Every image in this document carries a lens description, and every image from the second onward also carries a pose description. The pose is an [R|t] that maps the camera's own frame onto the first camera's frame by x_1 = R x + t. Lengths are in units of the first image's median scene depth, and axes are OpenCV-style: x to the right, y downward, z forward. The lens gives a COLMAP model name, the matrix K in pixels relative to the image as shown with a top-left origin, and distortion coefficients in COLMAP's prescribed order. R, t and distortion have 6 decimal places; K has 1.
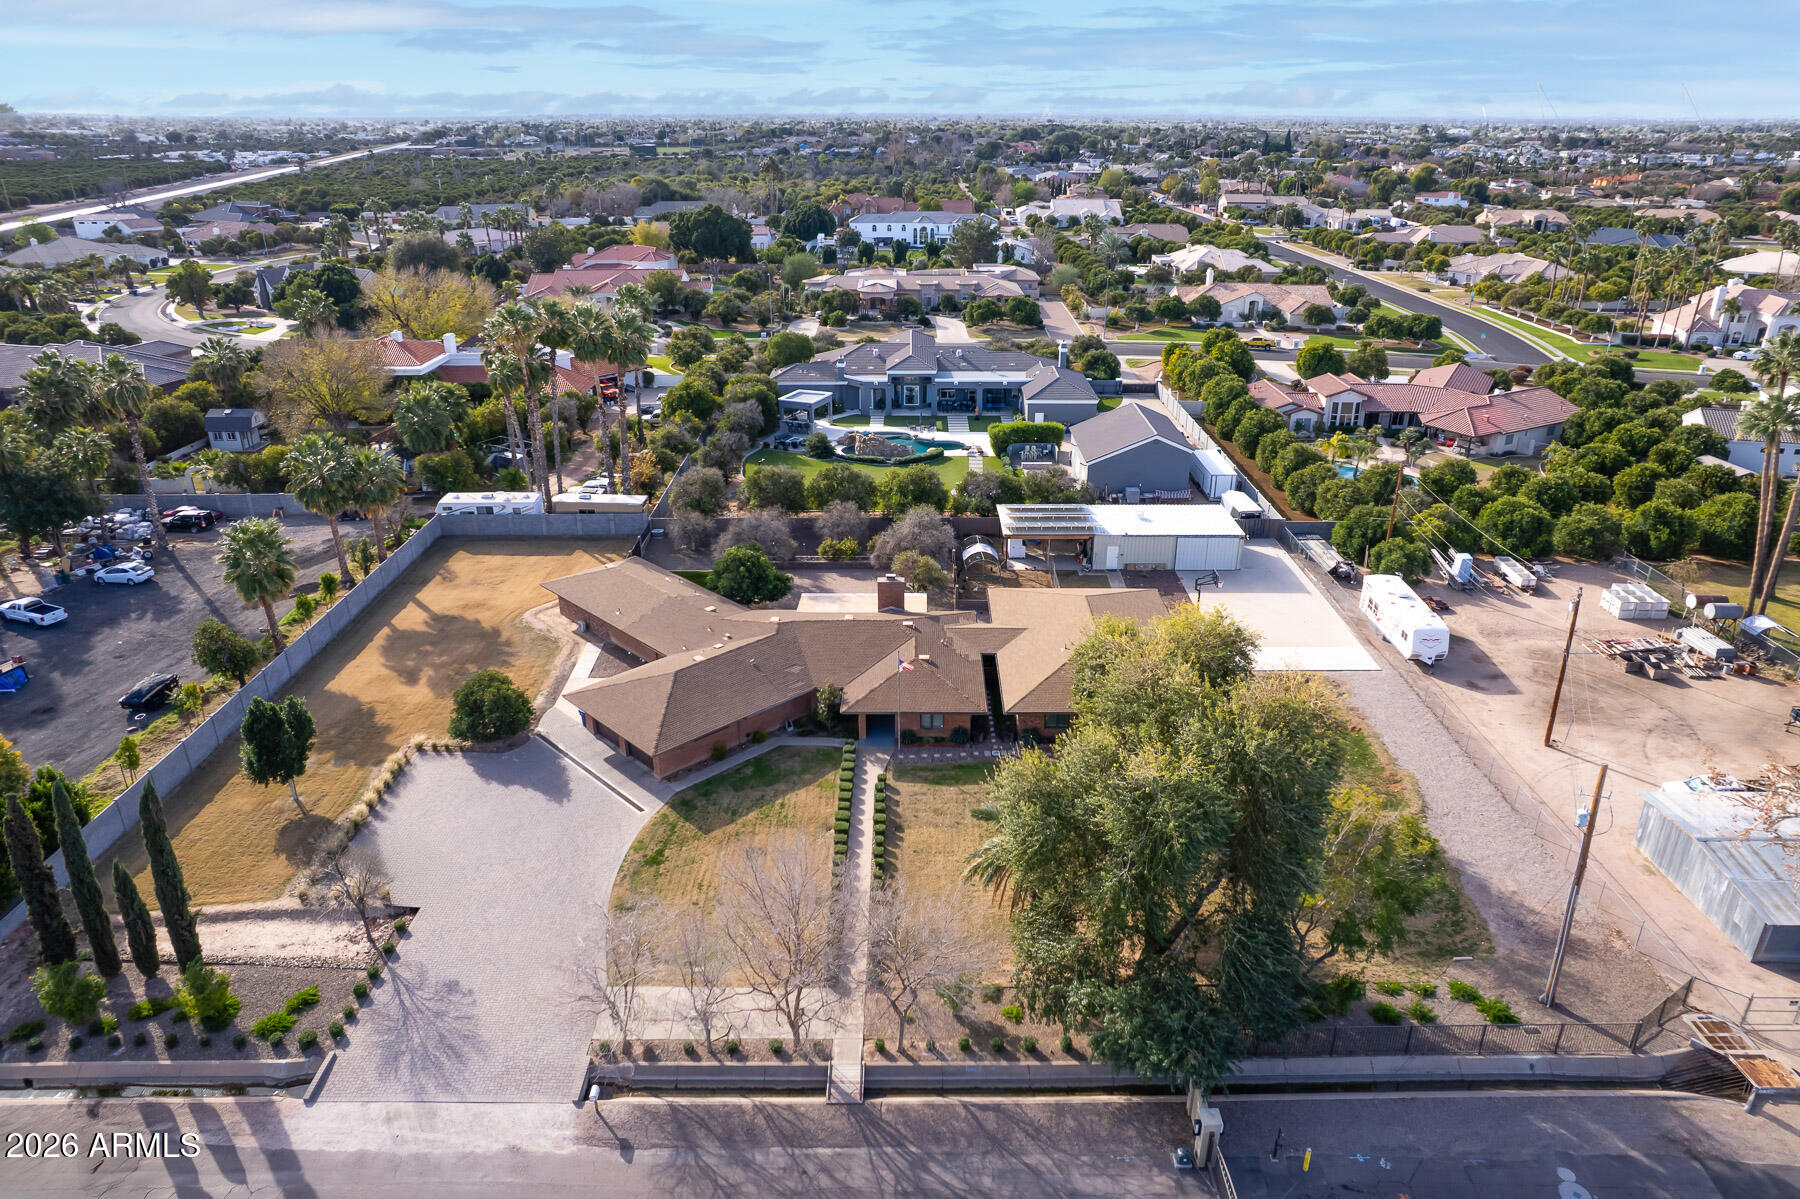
lens RADIAL K [[1137.9, 0, 898.0], [0, 1137.9, 633.3], [0, 0, 1]] dist [-0.036430, 0.002875]
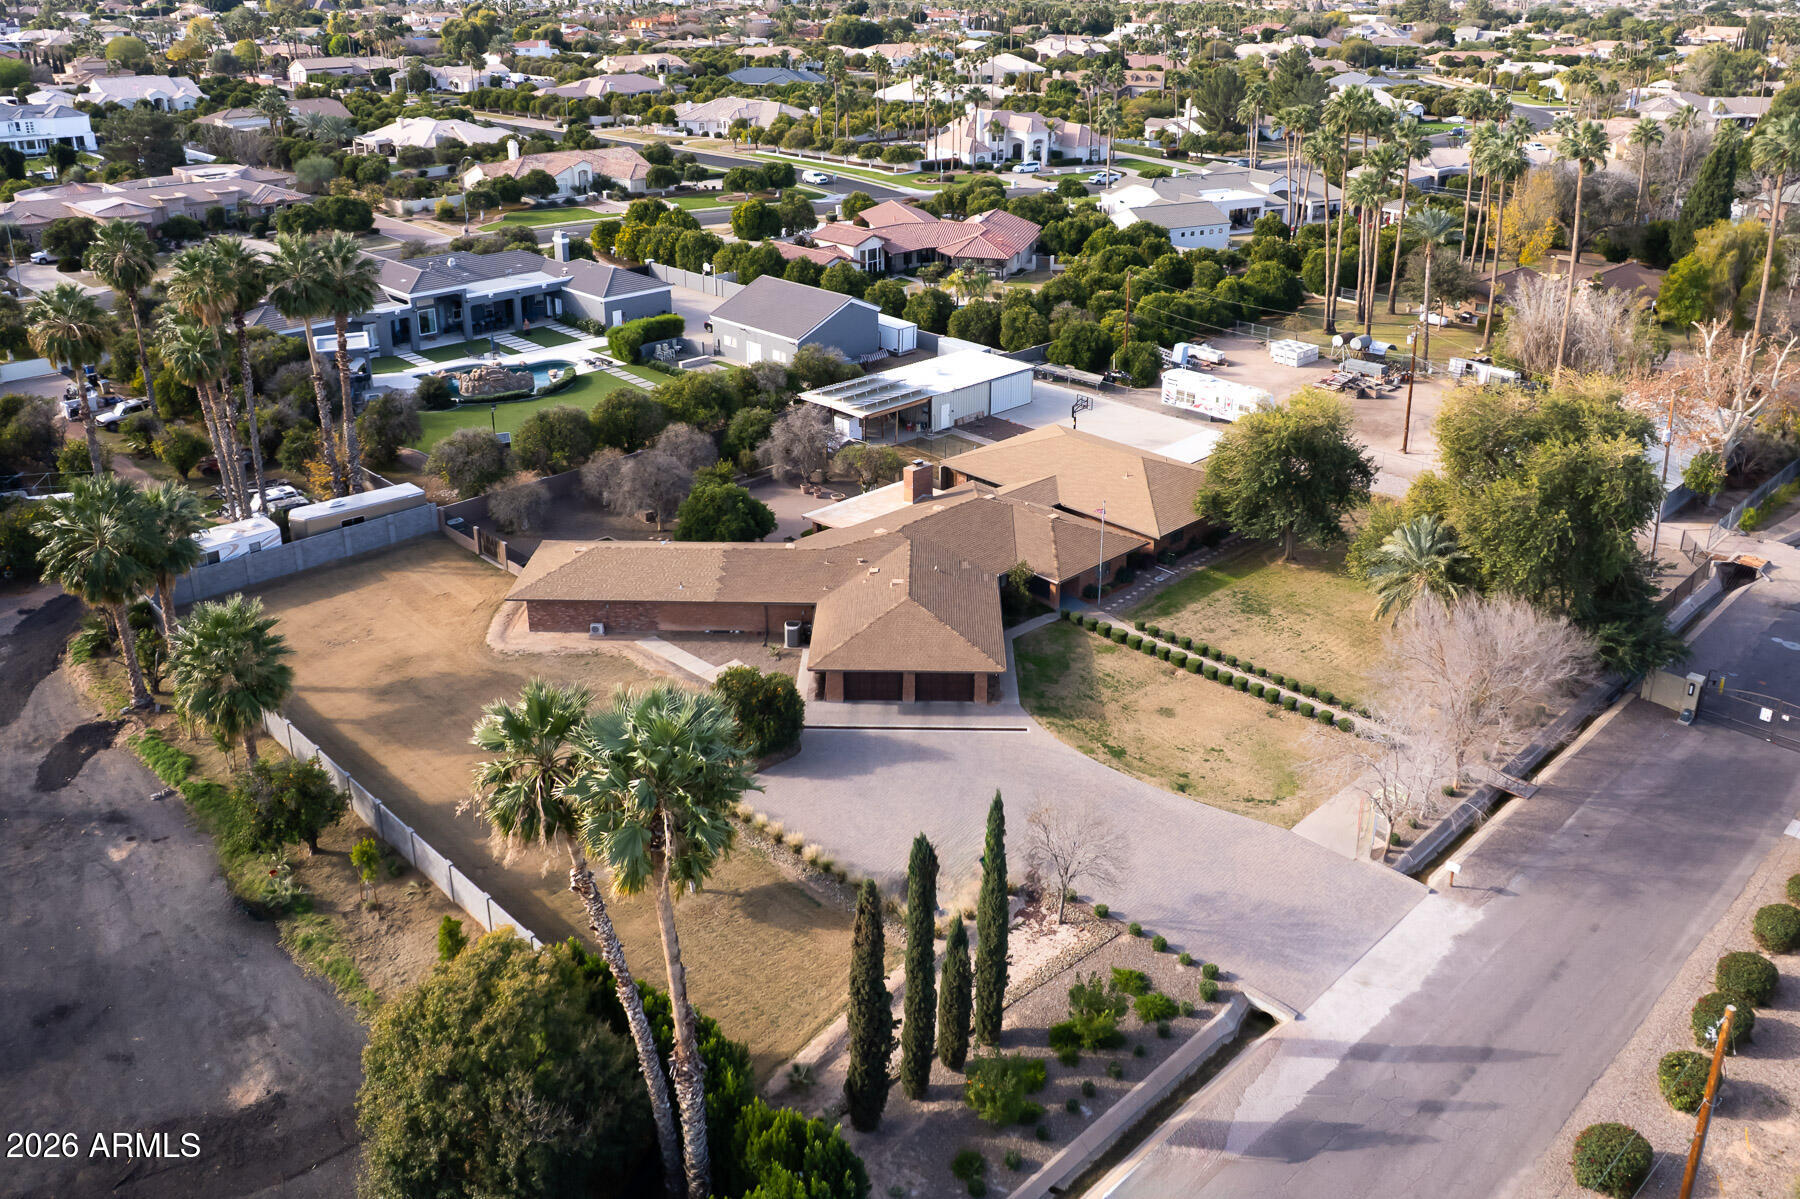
lens RADIAL K [[1385.5, 0, 900.0], [0, 1385.5, 599.5], [0, 0, 1]] dist [-0.031268, -0.003999]
pose [[0.707805, -0.295114, 0.641809, -0.777457], [0.290287, 0.949809, 0.116601, -0.080564], [-0.644007, 0.103779, 0.757948, 0.169847]]
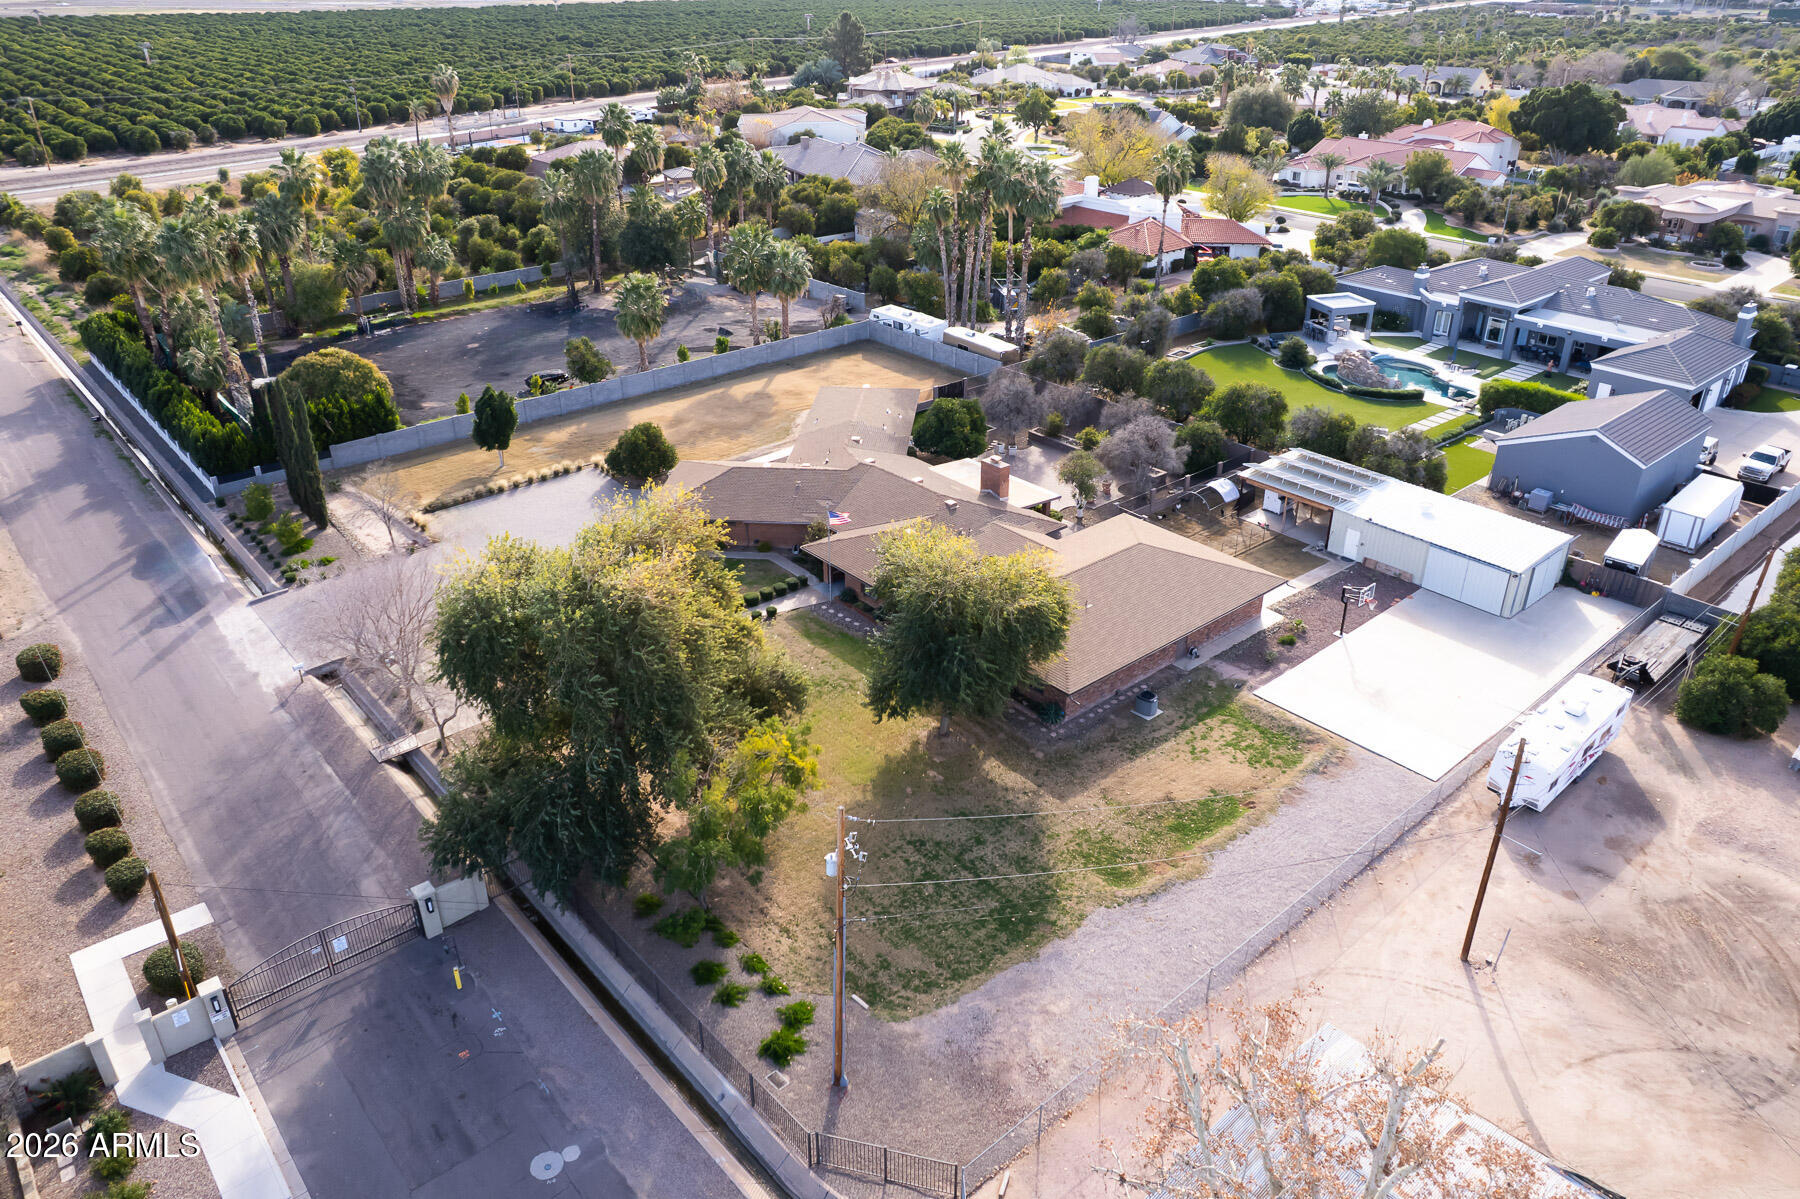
lens RADIAL K [[1194.8, 0, 900.0], [0, 1194.8, 599.5], [0, 0, 1]] dist [-0.035907, 0.002510]
pose [[0.658544, 0.360294, -0.660688, 0.648383], [-0.318567, 0.928866, 0.189006, -0.104783], [0.681788, 0.086005, 0.726477, 0.232680]]
